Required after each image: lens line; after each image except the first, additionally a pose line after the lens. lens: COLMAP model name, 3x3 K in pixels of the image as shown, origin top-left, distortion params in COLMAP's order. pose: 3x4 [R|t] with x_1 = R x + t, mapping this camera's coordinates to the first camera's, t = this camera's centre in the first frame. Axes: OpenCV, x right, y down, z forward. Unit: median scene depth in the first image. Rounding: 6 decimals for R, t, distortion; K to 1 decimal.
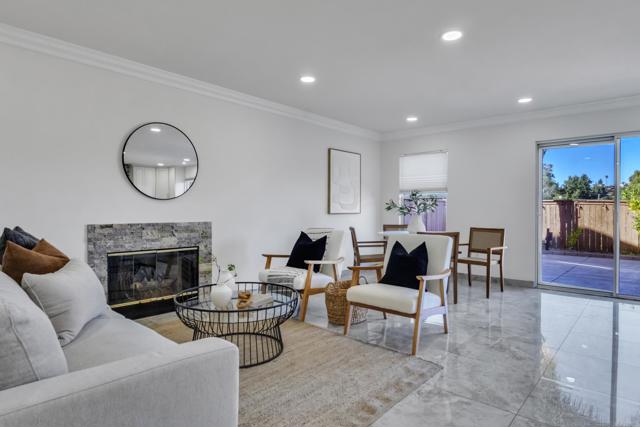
lens RADIAL K [[371.1, 0, 321.8], [0, 371.1, 213.8], [0, 0, 1]] dist [-0.005290, -0.000215]
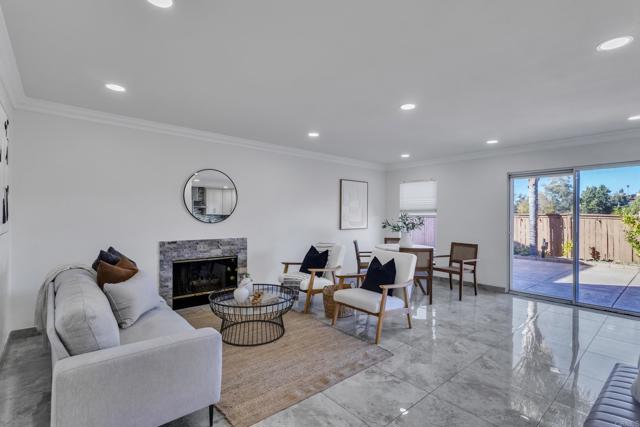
lens RADIAL K [[303.2, 0, 321.2], [0, 303.2, 215.9], [0, 0, 1]] dist [0.005513, 0.001403]
pose [[0.990643, 0.003328, -0.136440, 0.151072], [-0.004508, 0.999955, -0.008342, -0.058754], [0.136406, 0.008879, 0.990613, -0.100982]]
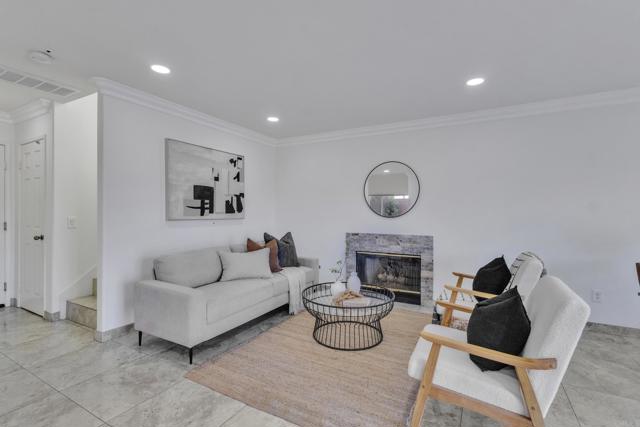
lens RADIAL K [[303.2, 0, 323.7], [0, 303.2, 209.2], [0, 0, 1]] dist [0.005513, 0.001403]
pose [[0.204439, -0.013515, -0.978786, 0.637995], [-0.010436, 0.999818, -0.015985, -0.049236], [0.978824, 0.013482, 0.204261, 0.537903]]
